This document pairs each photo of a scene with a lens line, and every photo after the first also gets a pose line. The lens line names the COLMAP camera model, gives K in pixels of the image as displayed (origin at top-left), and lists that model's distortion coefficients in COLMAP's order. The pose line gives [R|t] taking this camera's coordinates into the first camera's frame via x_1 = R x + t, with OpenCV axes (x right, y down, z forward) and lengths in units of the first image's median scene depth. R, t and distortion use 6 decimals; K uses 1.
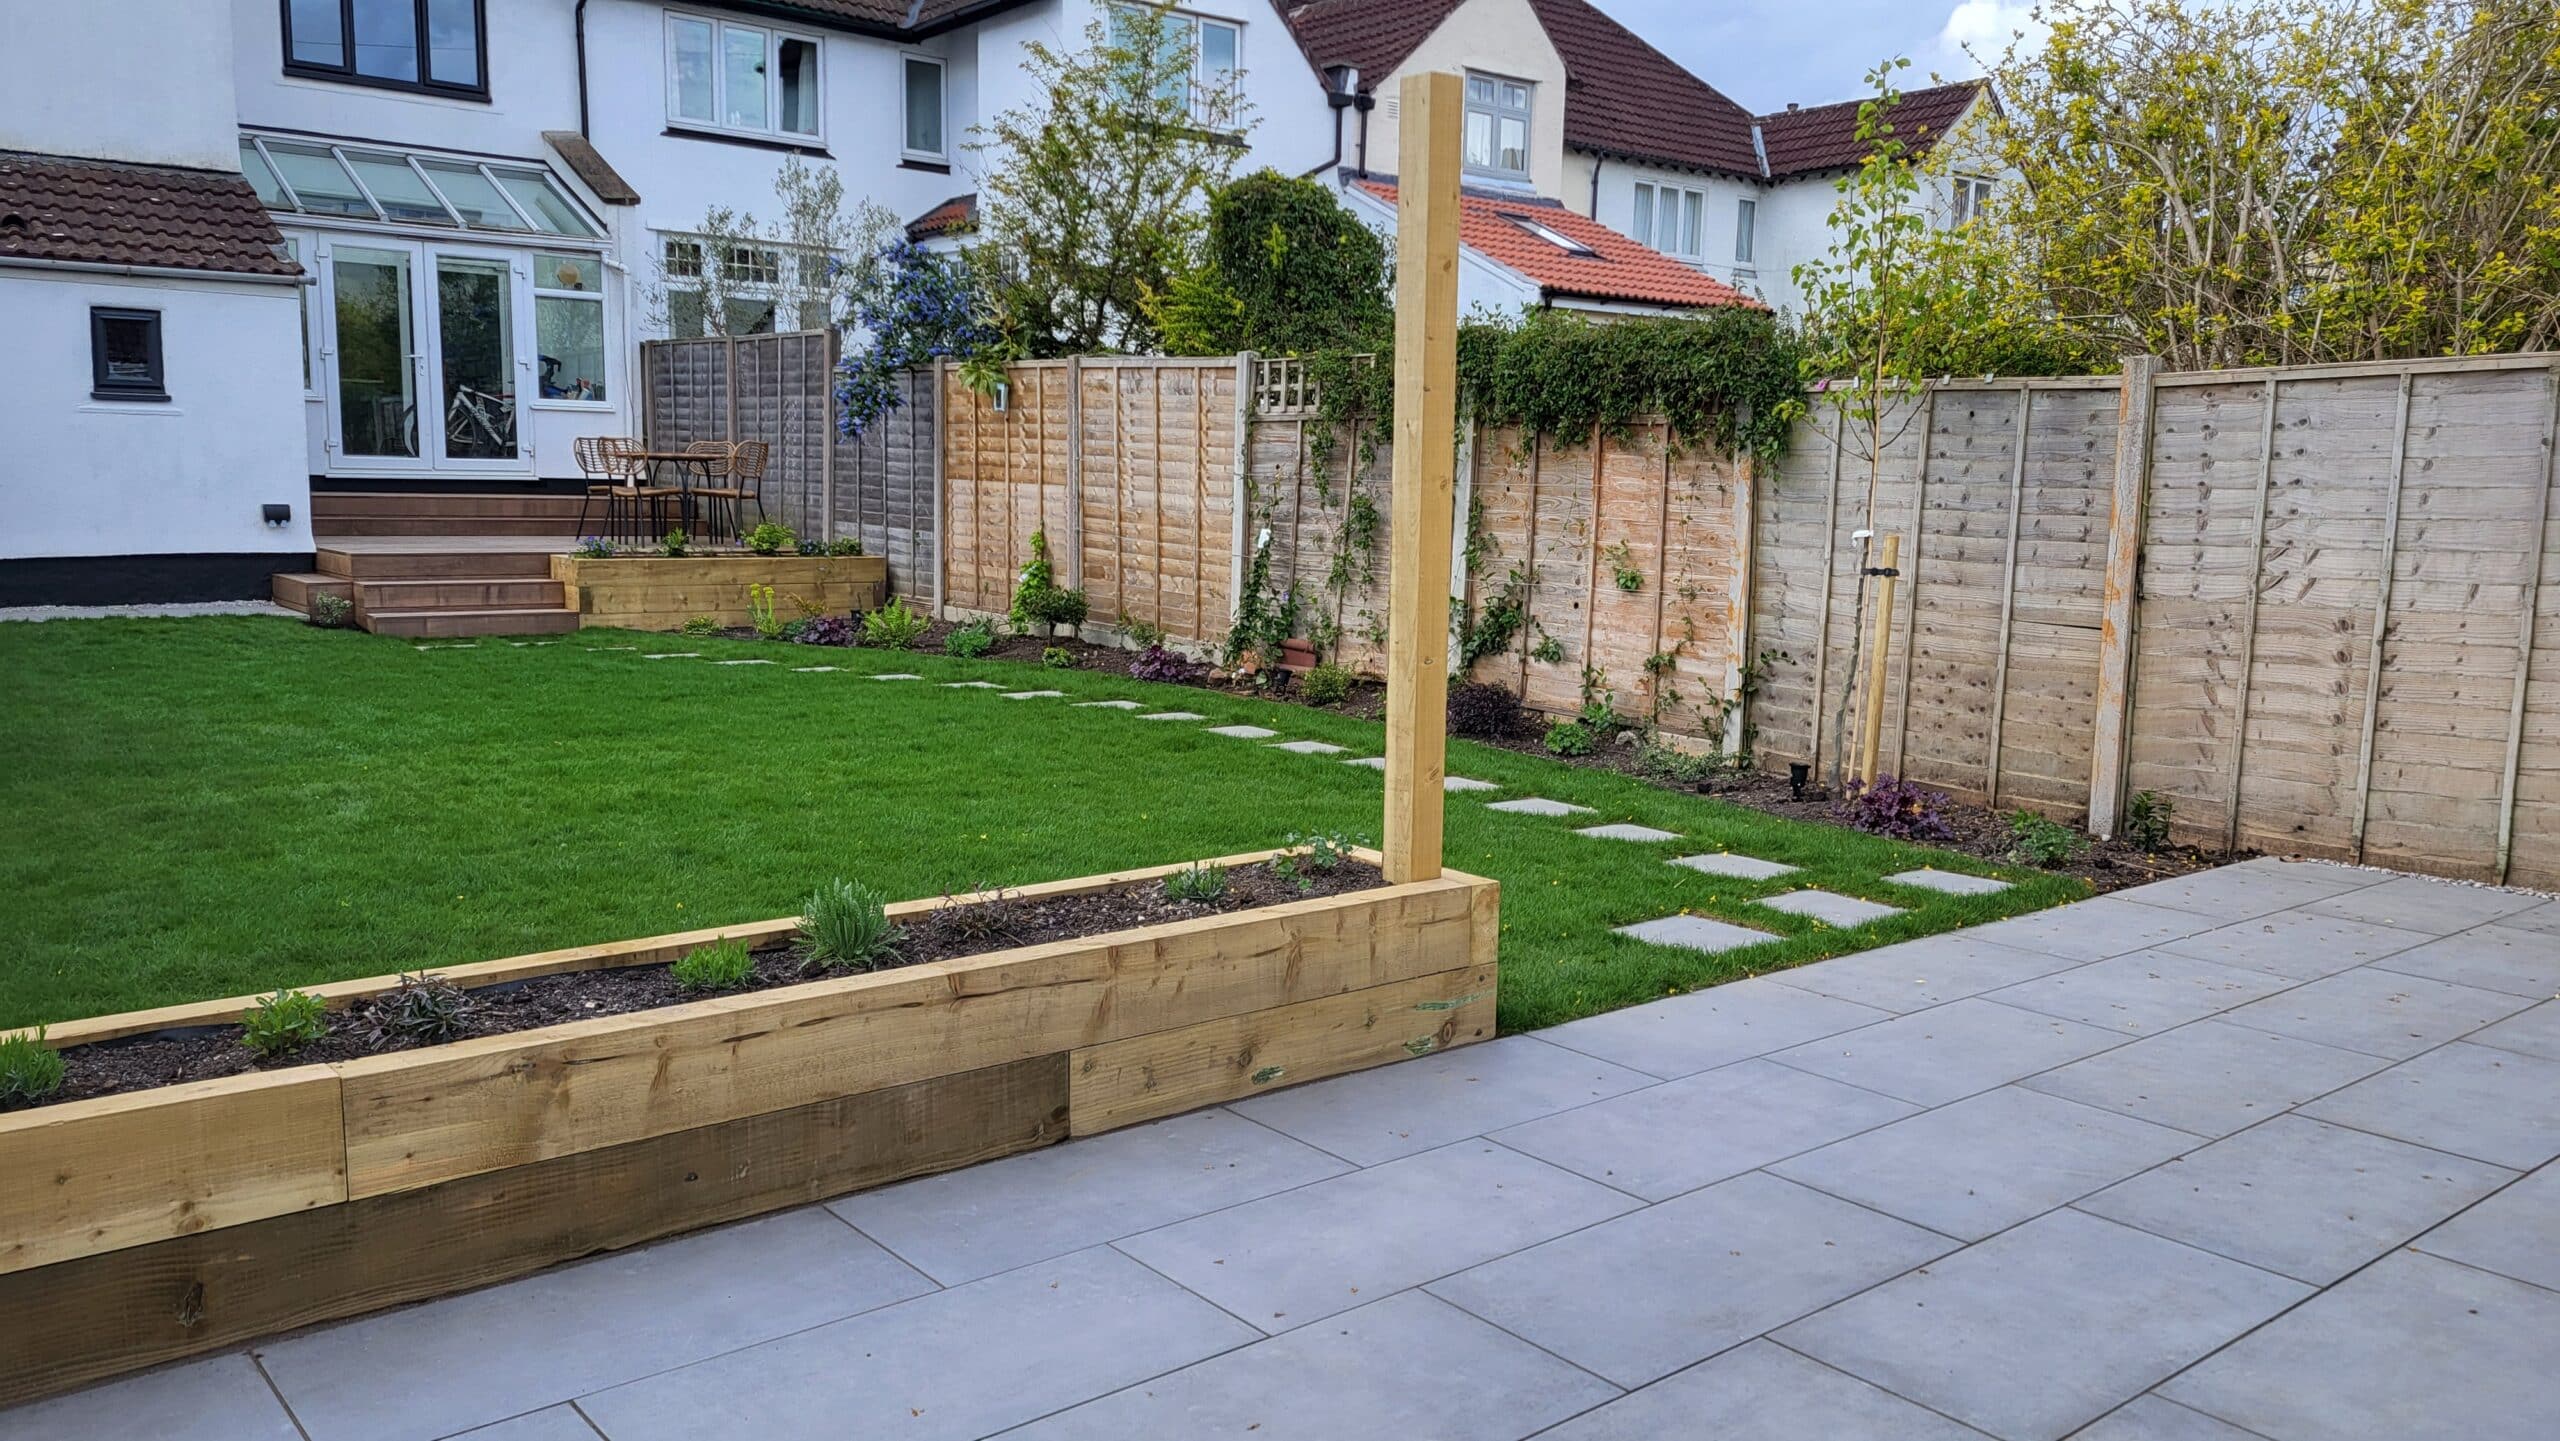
lens RADIAL K [[1935.4, 0, 1287.6], [0, 1935.4, 718.4], [0, 0, 1]] dist [0.068043, -0.053108]
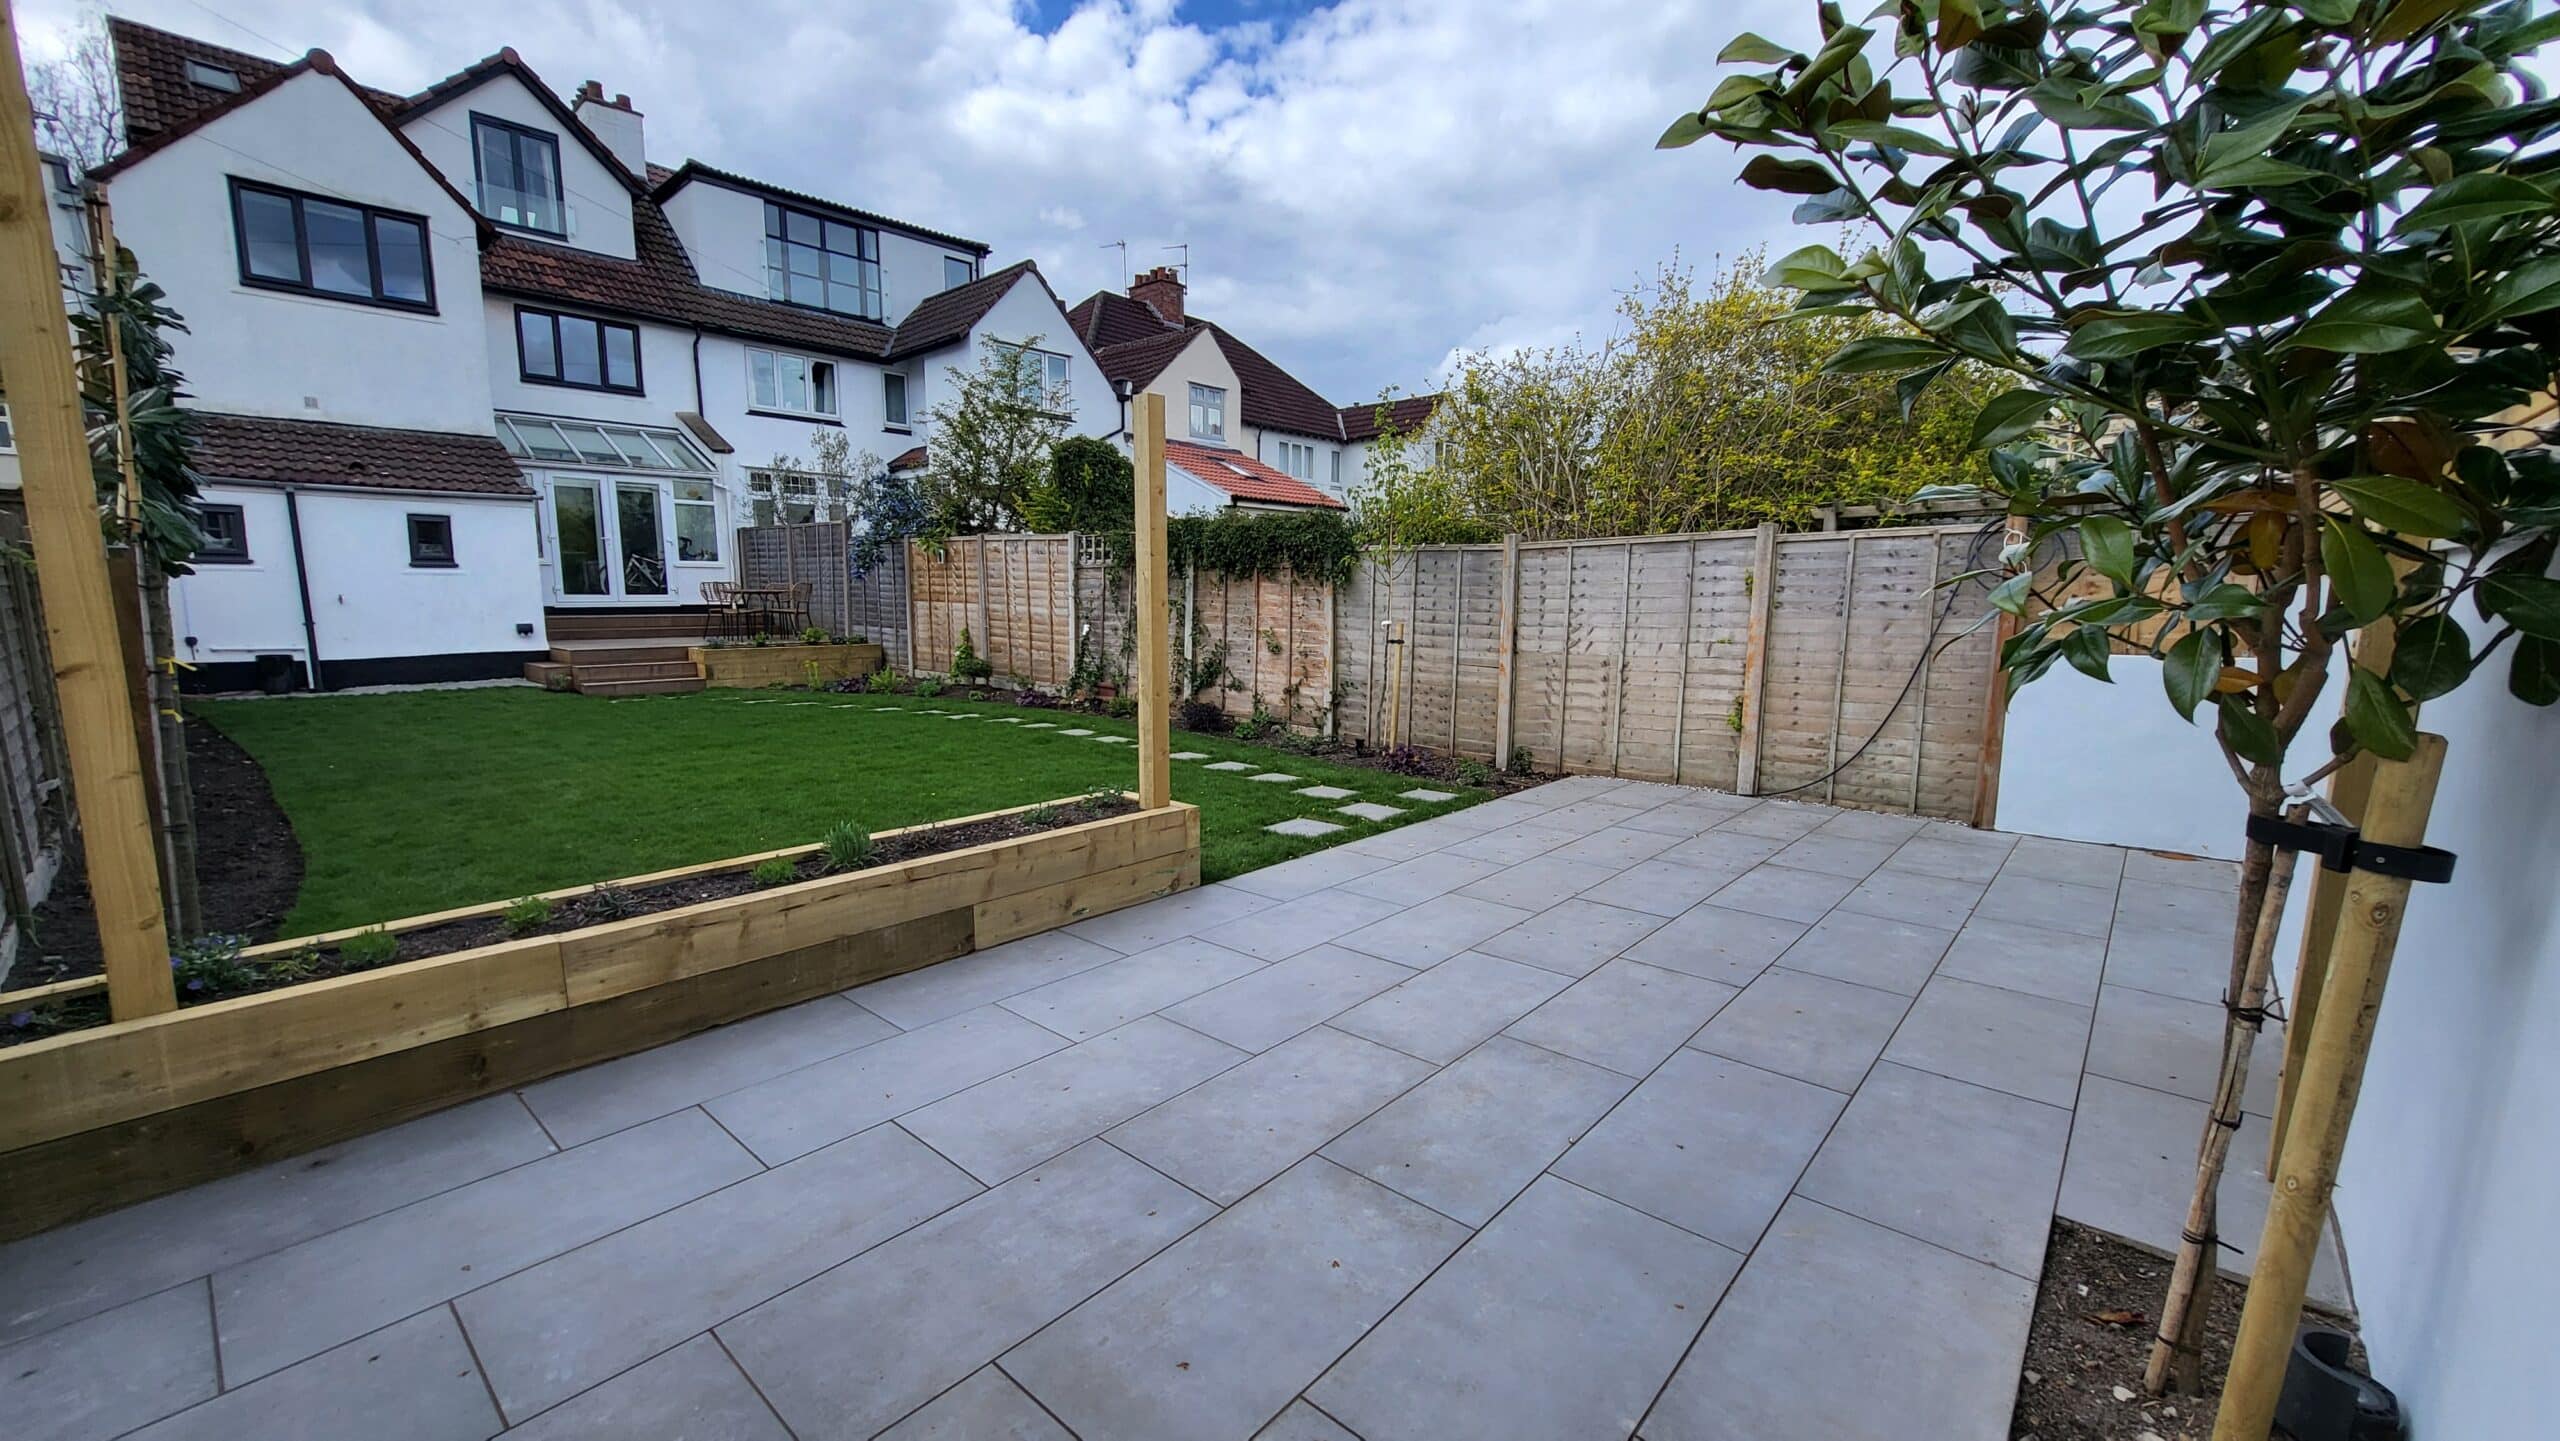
lens RADIAL K [[1014.9, 0, 1260.3], [0, 1014.9, 739.0], [0, 0, 1]] dist [-0.003089, -0.000165]
pose [[0.988828, -0.036339, 0.144566, 0.013591], [0.033669, 0.999215, 0.020869, -0.001969], [-0.145211, -0.015769, 0.989275, -0.012774]]
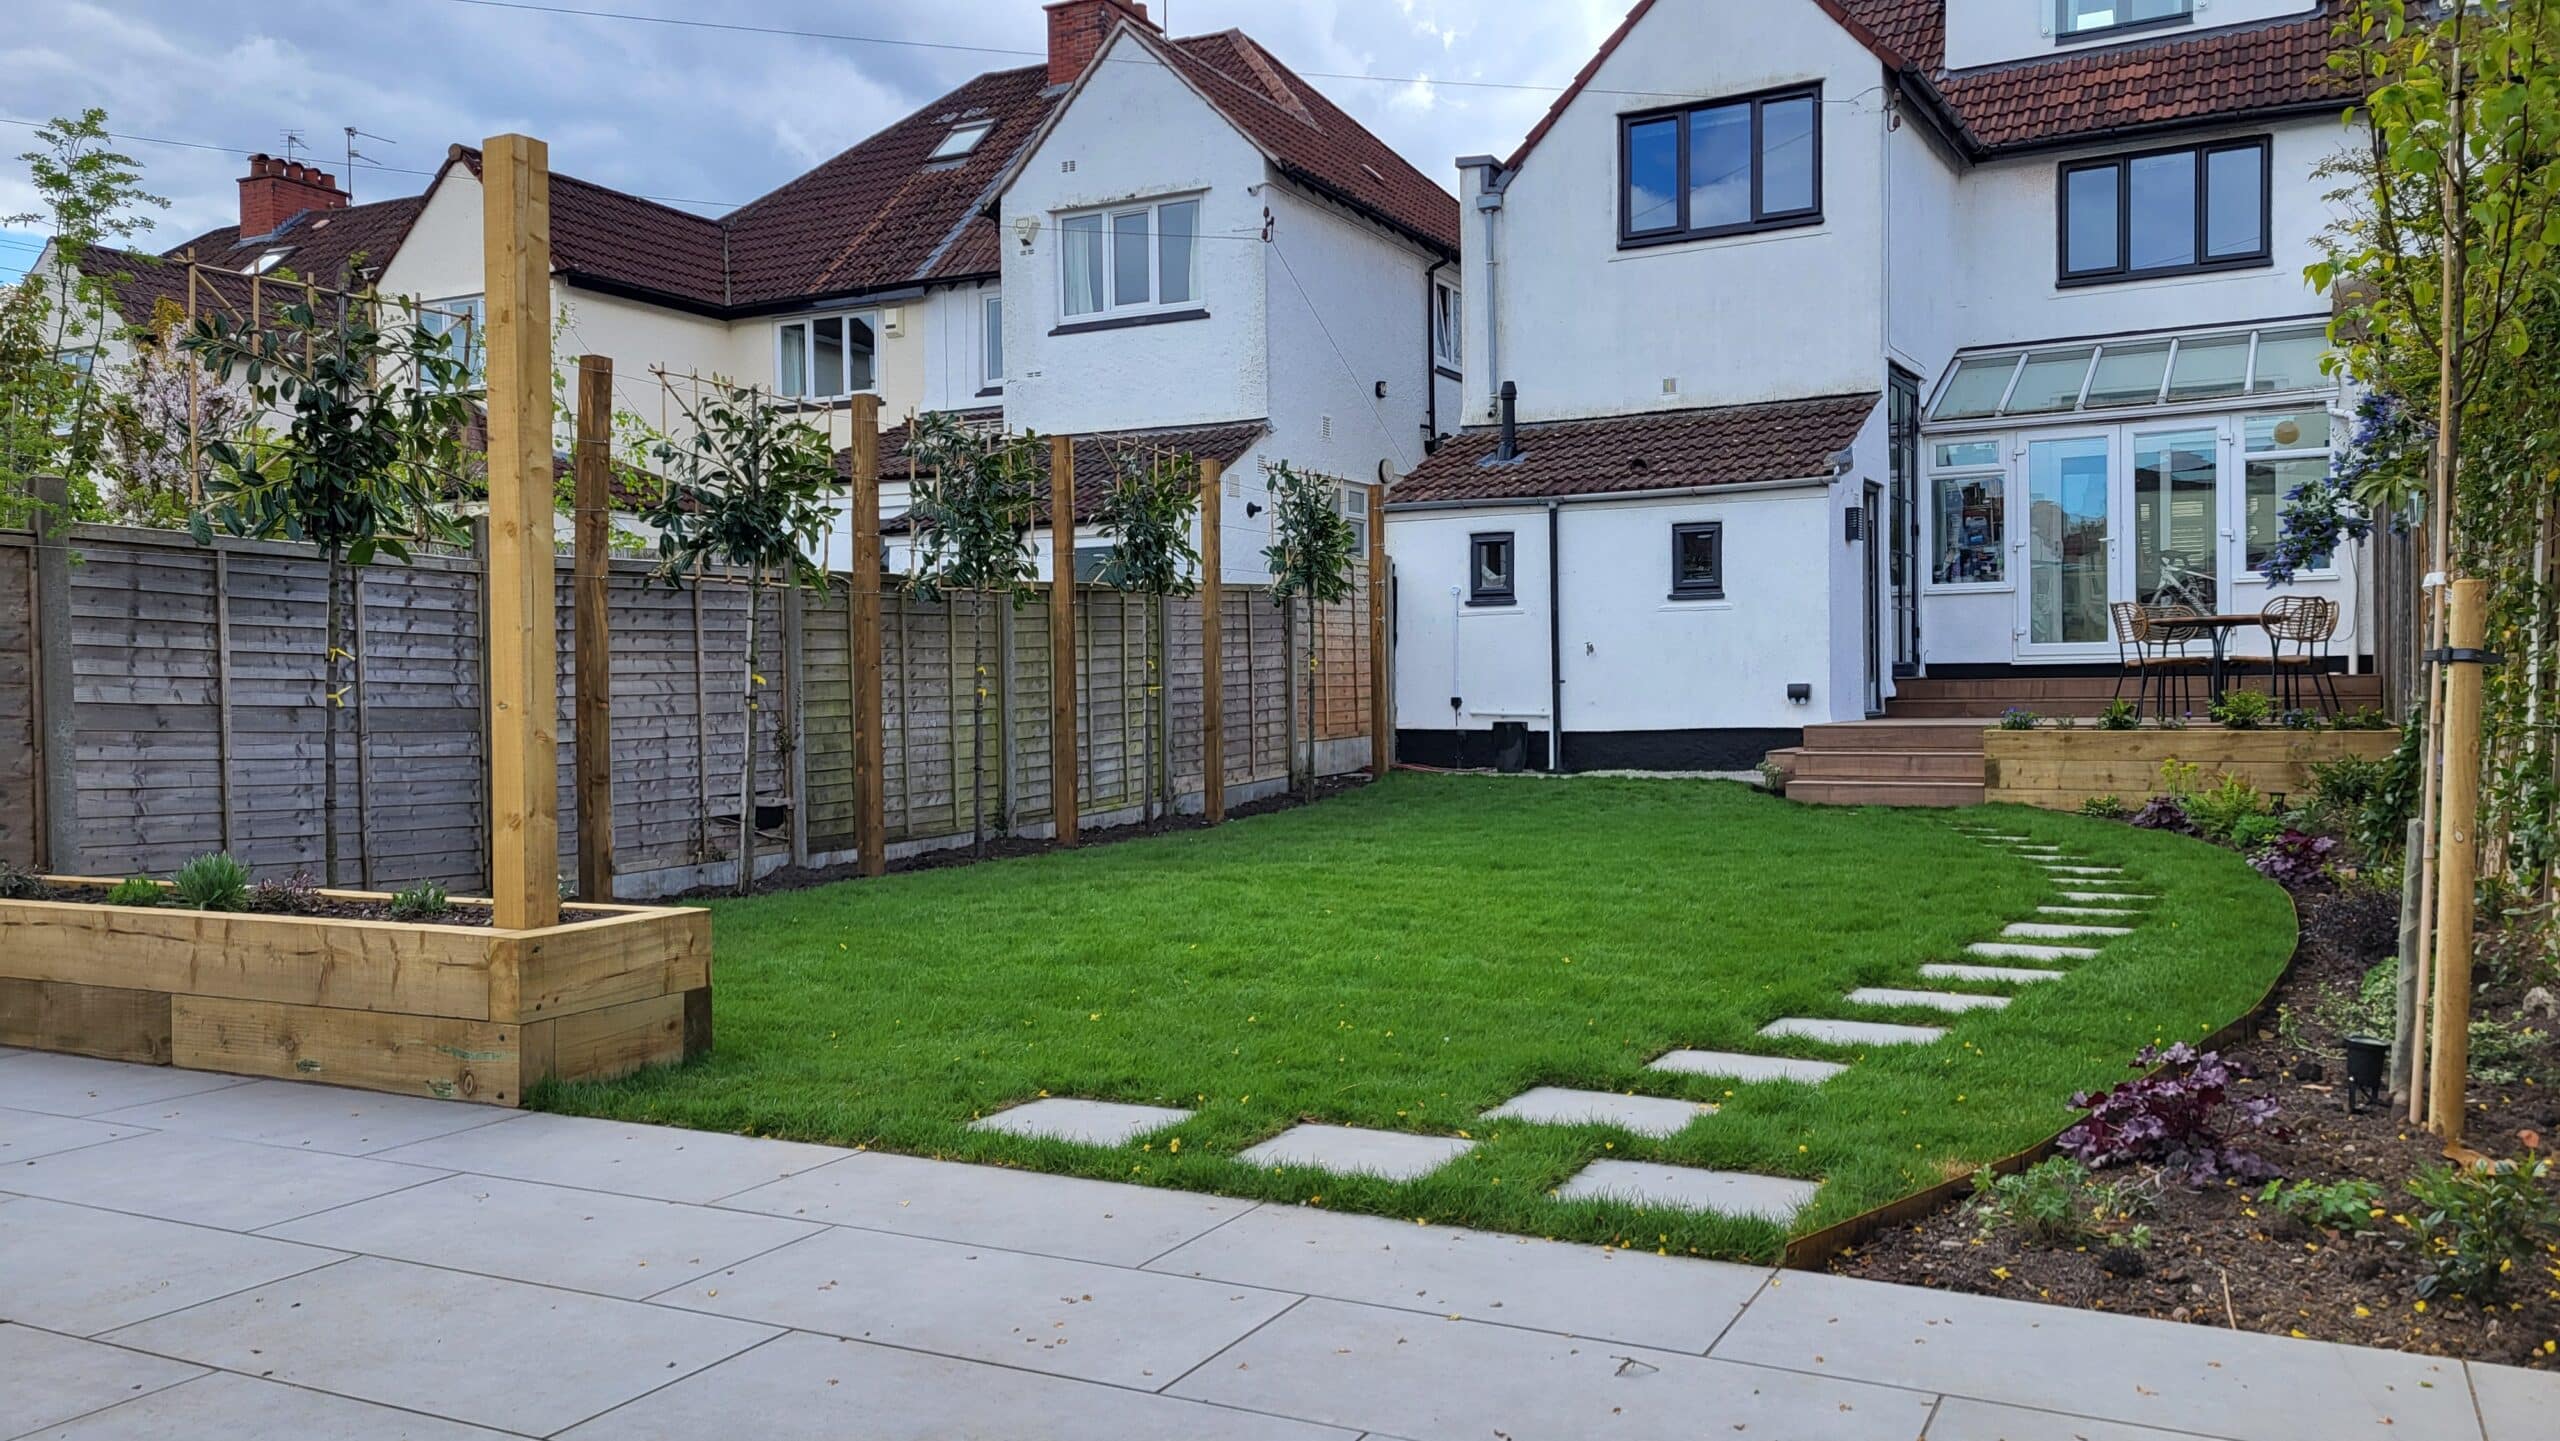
lens RADIAL K [[1935.4, 0, 1287.6], [0, 1935.4, 718.4], [0, 0, 1]] dist [0.068043, -0.053108]
pose [[0.386430, -0.012222, -0.922238, 0.635889], [-0.097836, 0.993727, -0.054164, -0.004337], [0.917115, 0.111159, 0.382810, 0.540834]]
